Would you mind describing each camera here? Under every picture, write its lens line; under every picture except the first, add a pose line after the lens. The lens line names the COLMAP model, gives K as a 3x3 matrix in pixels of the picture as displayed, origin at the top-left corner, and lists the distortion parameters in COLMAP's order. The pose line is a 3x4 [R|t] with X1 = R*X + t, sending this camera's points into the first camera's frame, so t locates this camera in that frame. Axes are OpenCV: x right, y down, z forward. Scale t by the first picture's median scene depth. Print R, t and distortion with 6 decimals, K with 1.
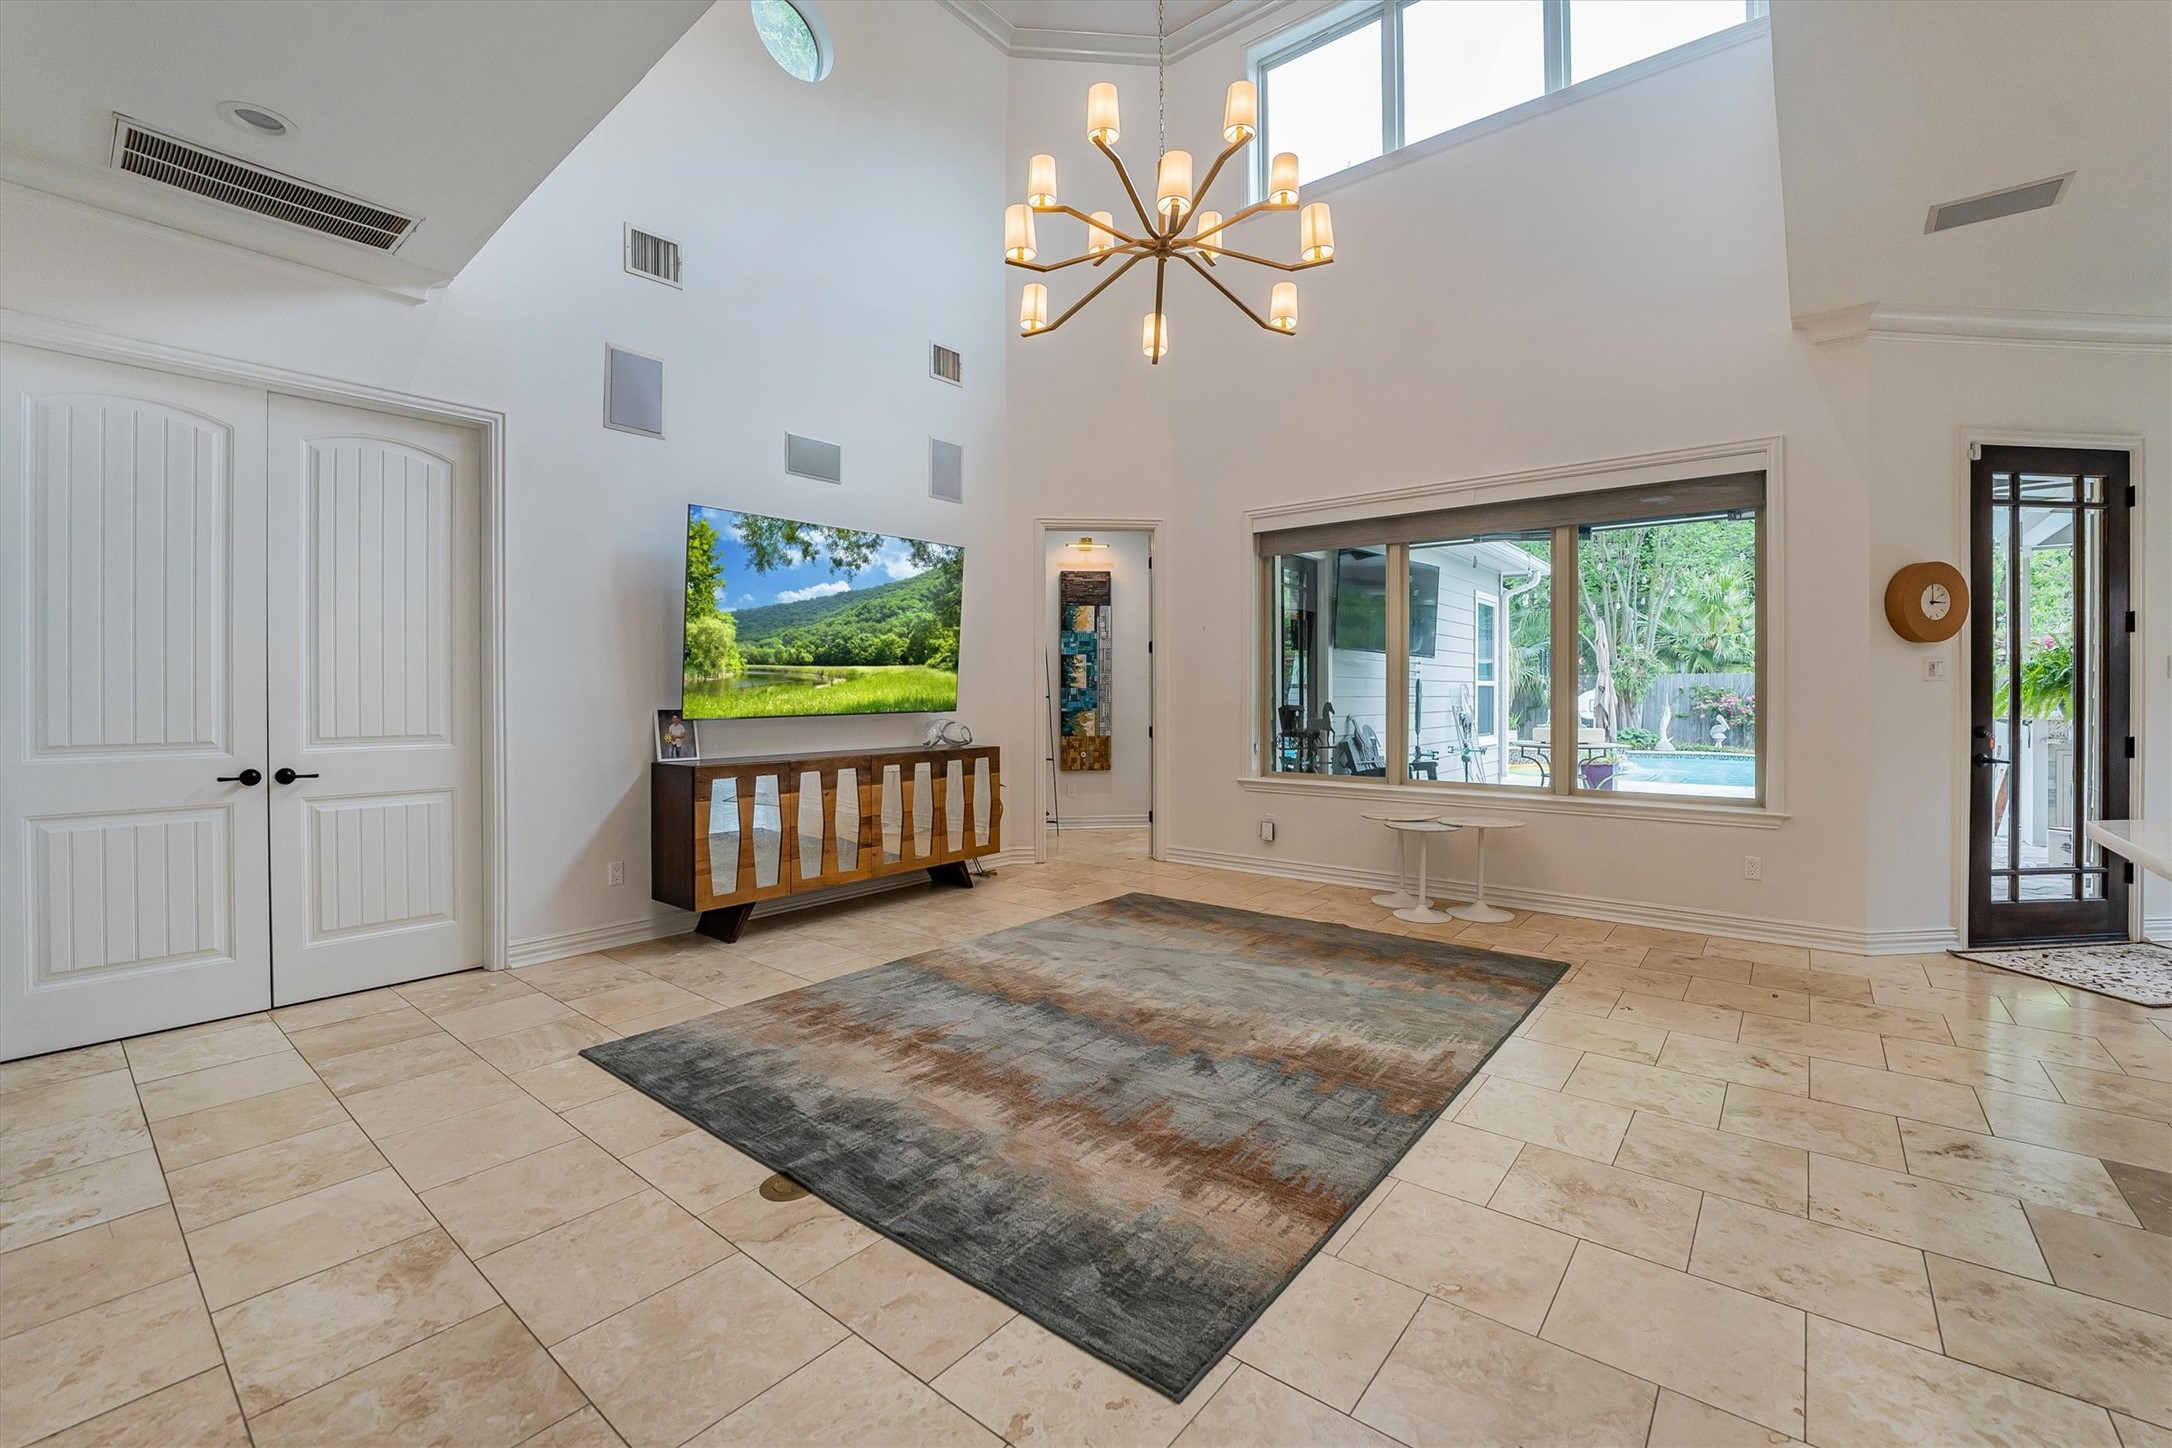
lens RADIAL K [[897.7, 0, 1069.9], [0, 897.7, 706.3], [0, 0, 1]] dist [-0.025942, -0.000452]
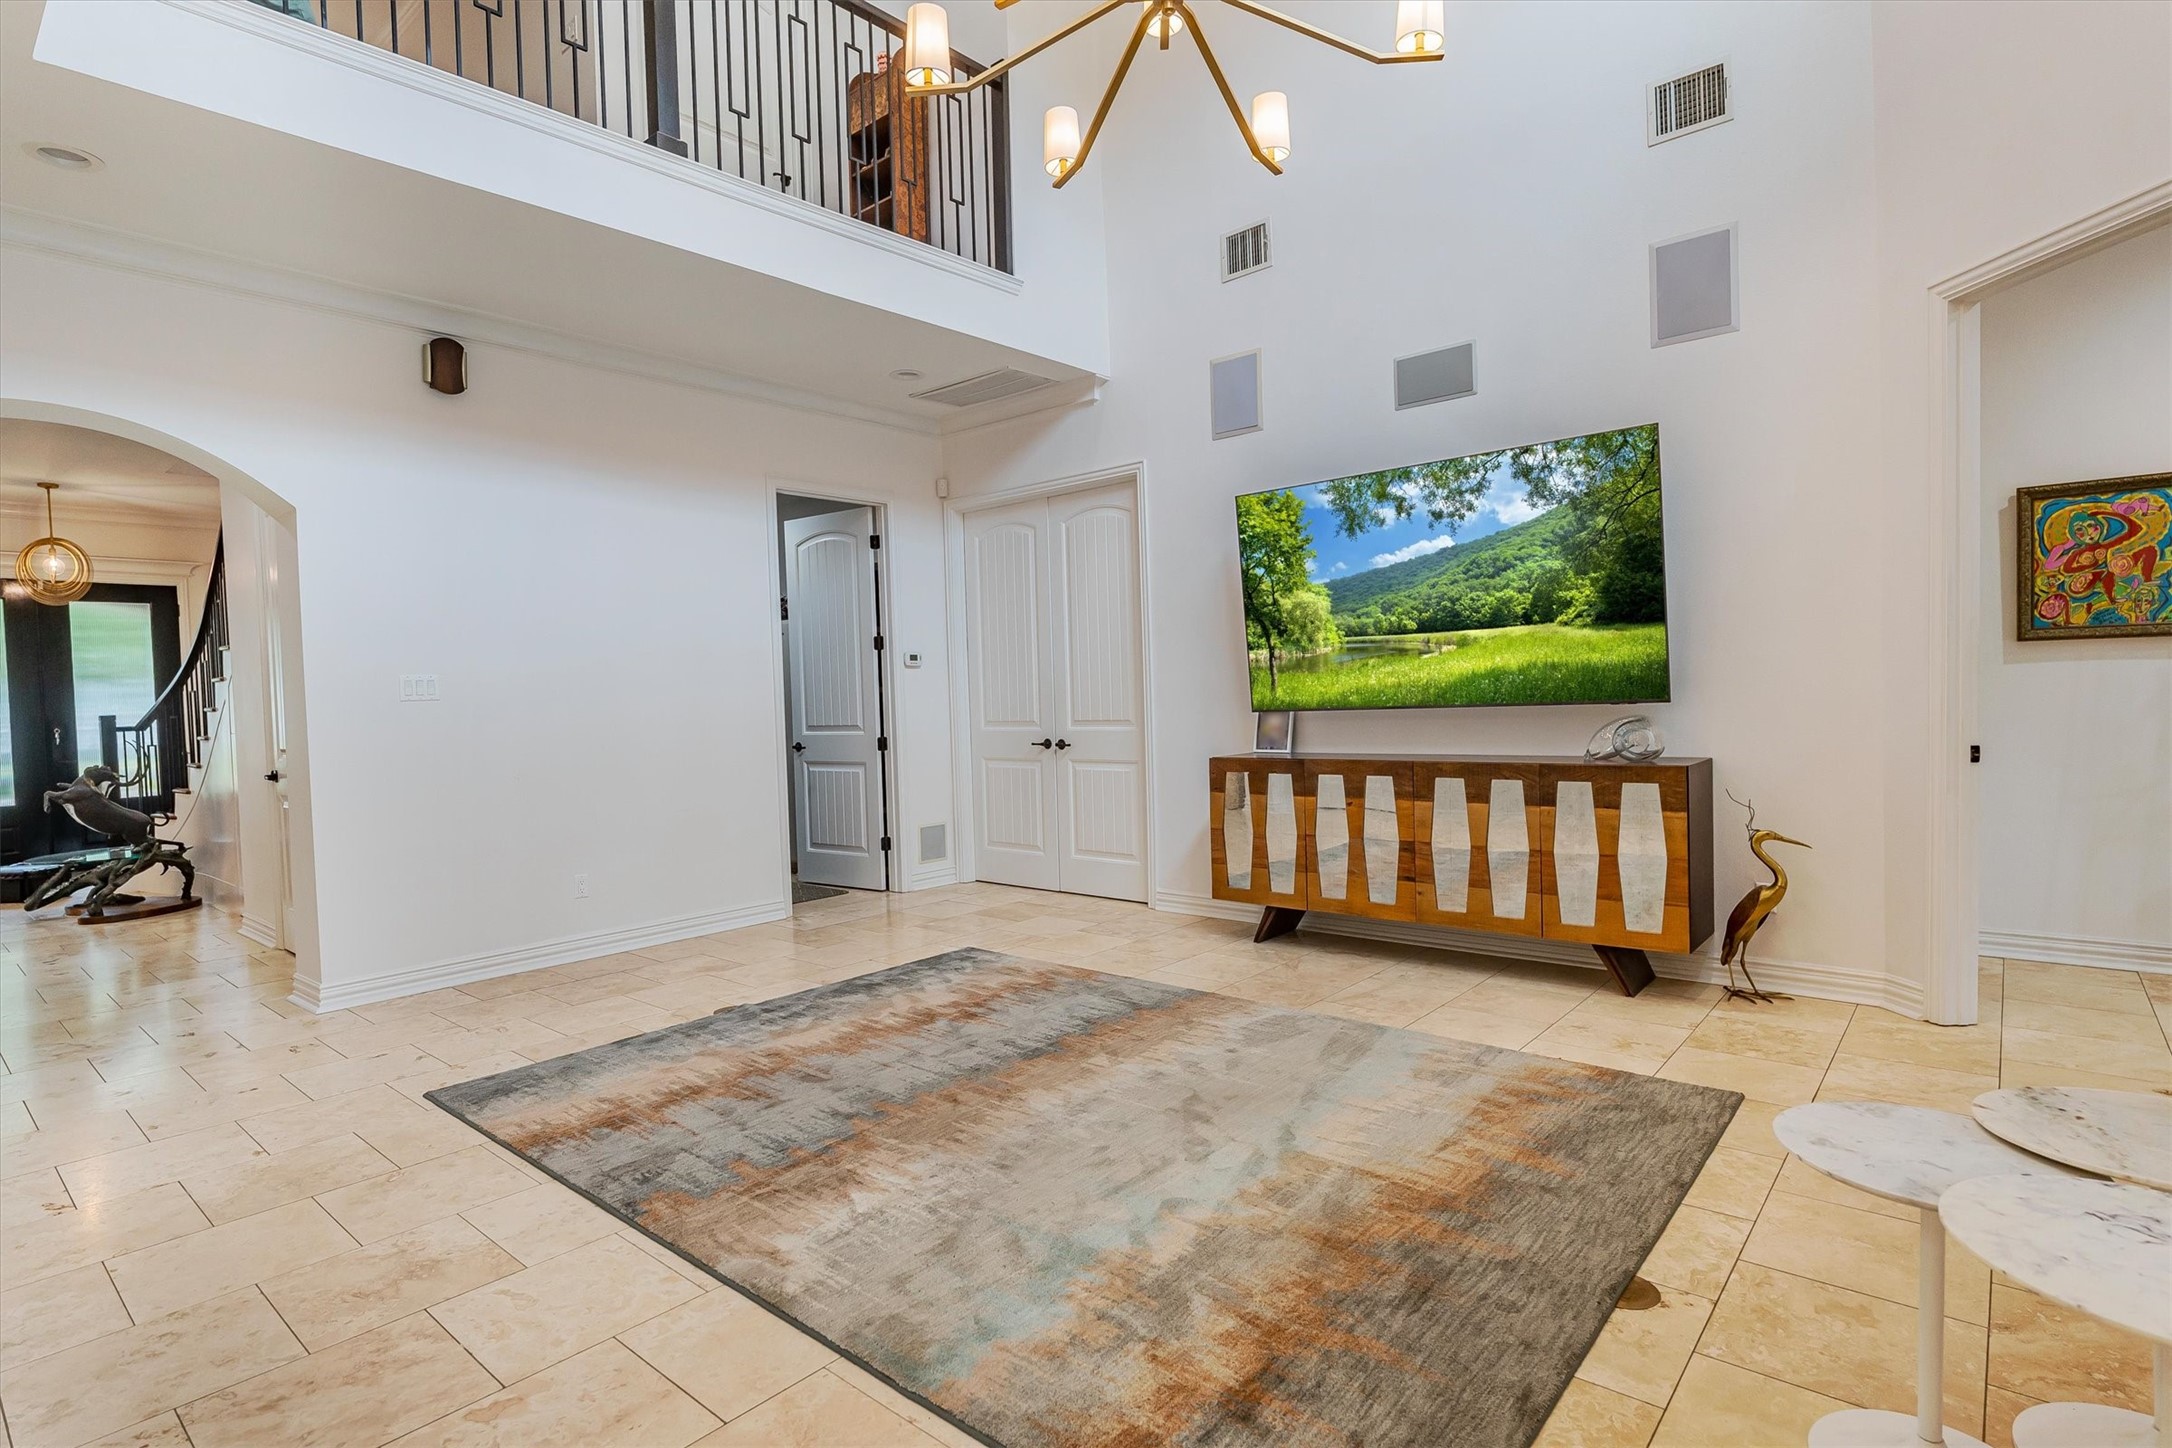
lens RADIAL K [[1098.7, 0, 1072.6], [0, 1098.7, 720.5], [0, 0, 1]] dist [0.002579, 0.001975]
pose [[-0.029952, 0.030426, -0.999088, 0.869274], [0.021398, 0.999327, 0.029792, -0.016691], [0.999322, -0.020486, -0.030583, 0.896730]]
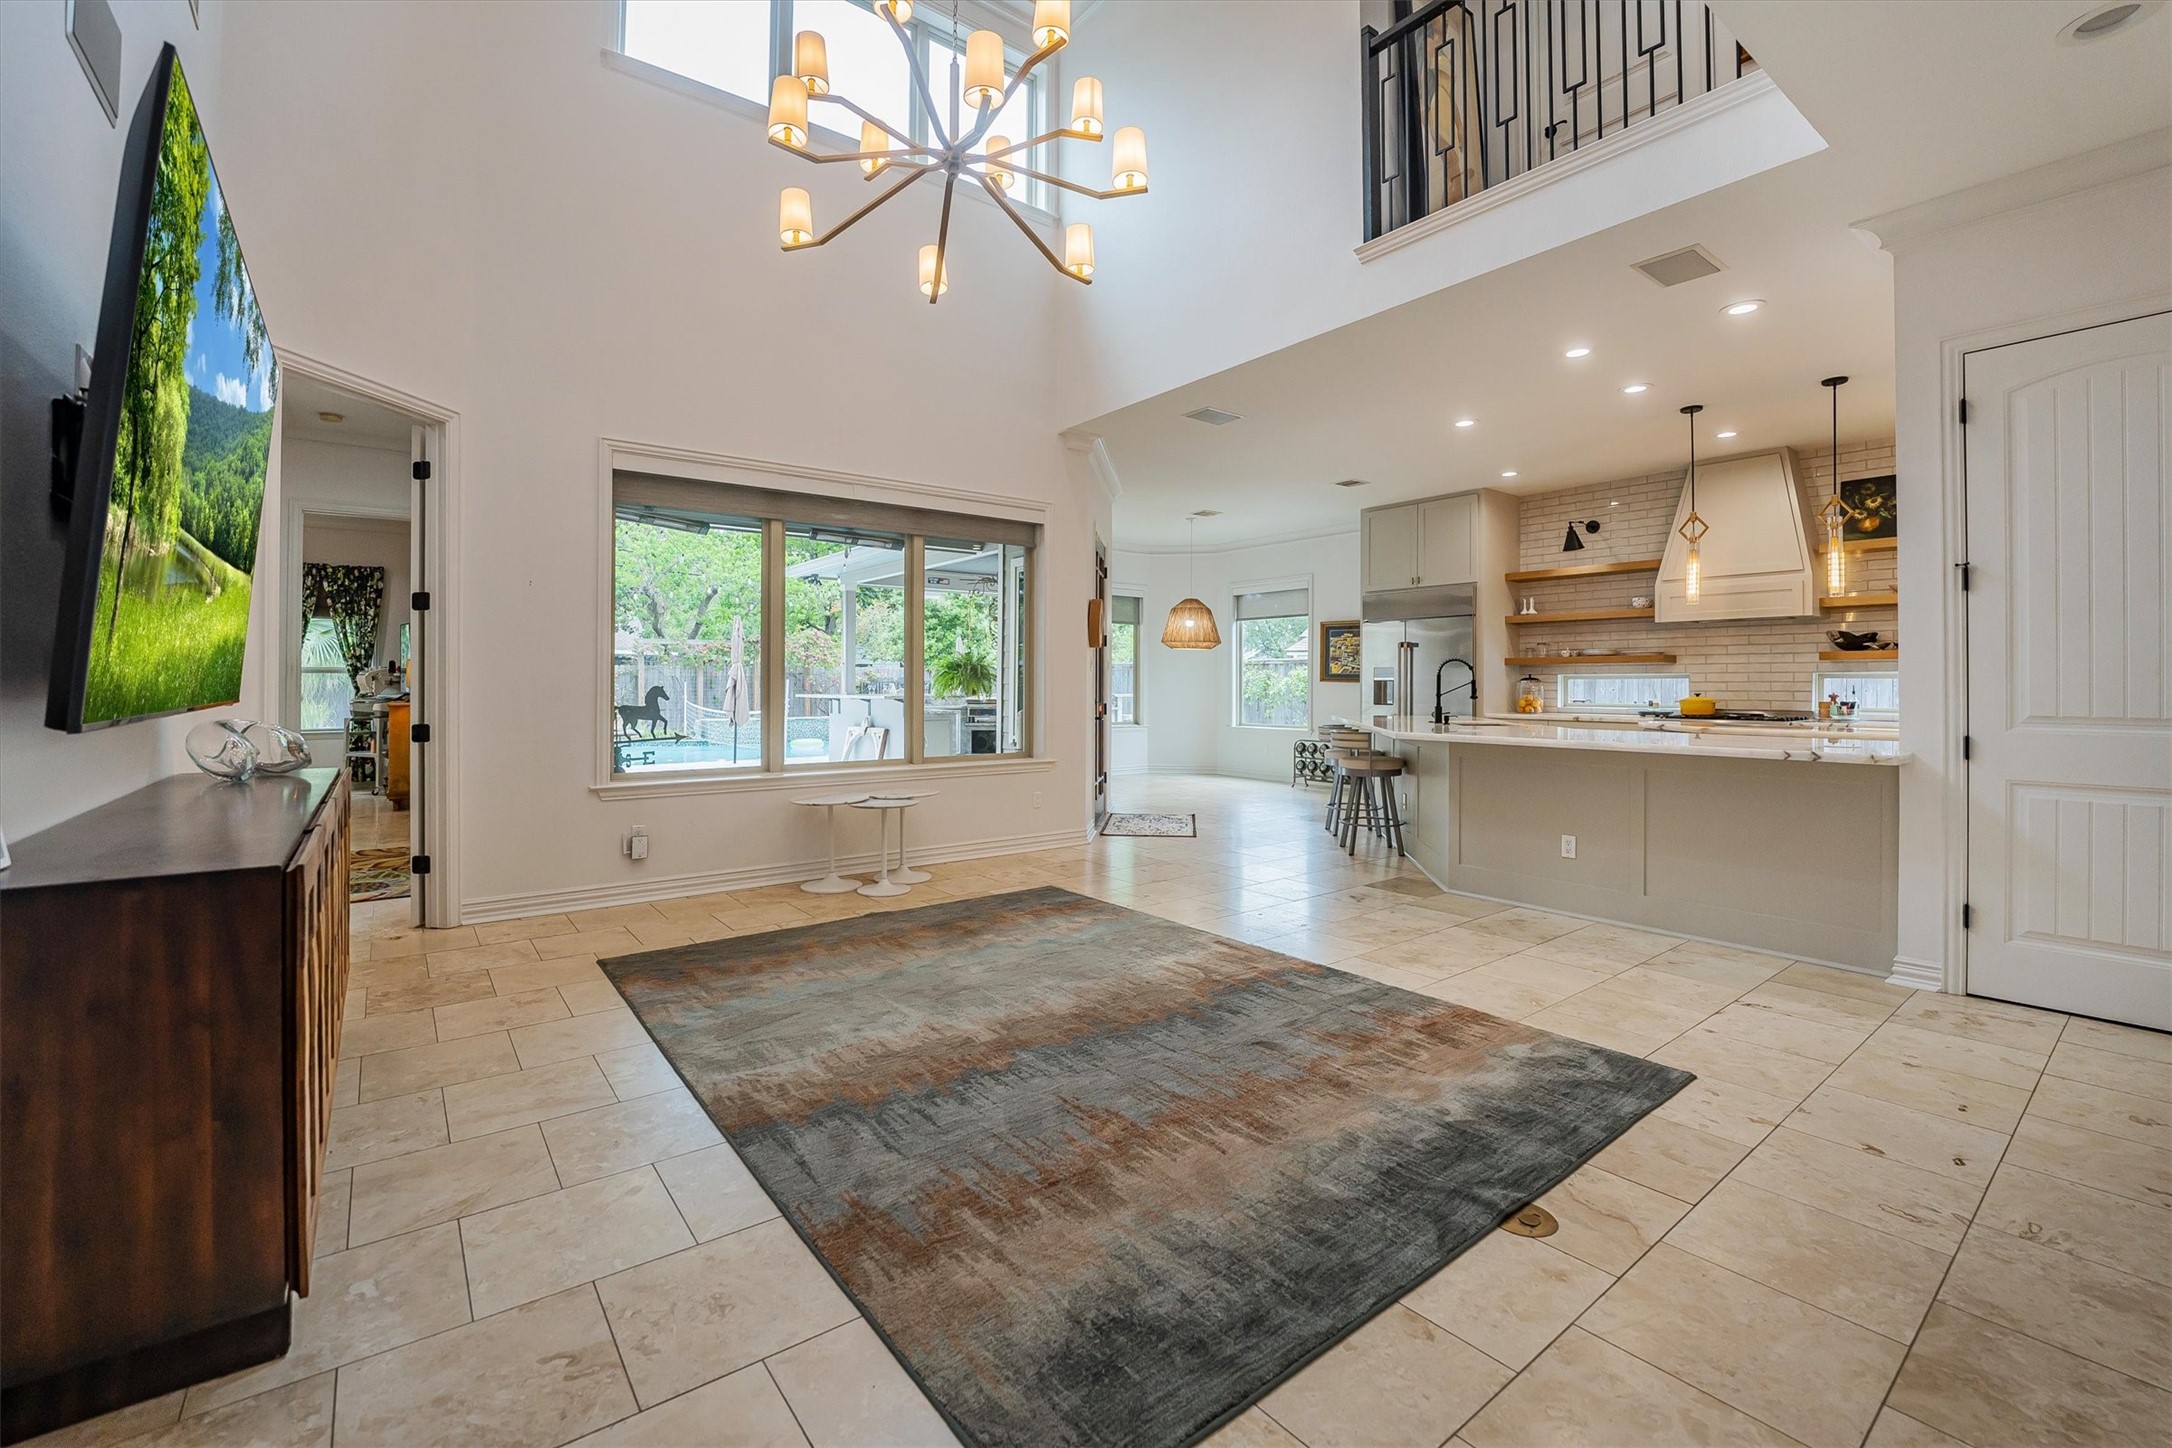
lens RADIAL K [[897.7, 0, 1058.2], [0, 897.7, 689.6], [0, 0, 1]] dist [-0.025942, -0.000452]
pose [[0.240558, -0.001929, 0.970633, -0.680573], [0.009238, 0.999957, -0.000302, 0.004570], [-0.970591, 0.009039, 0.240566, 0.655286]]
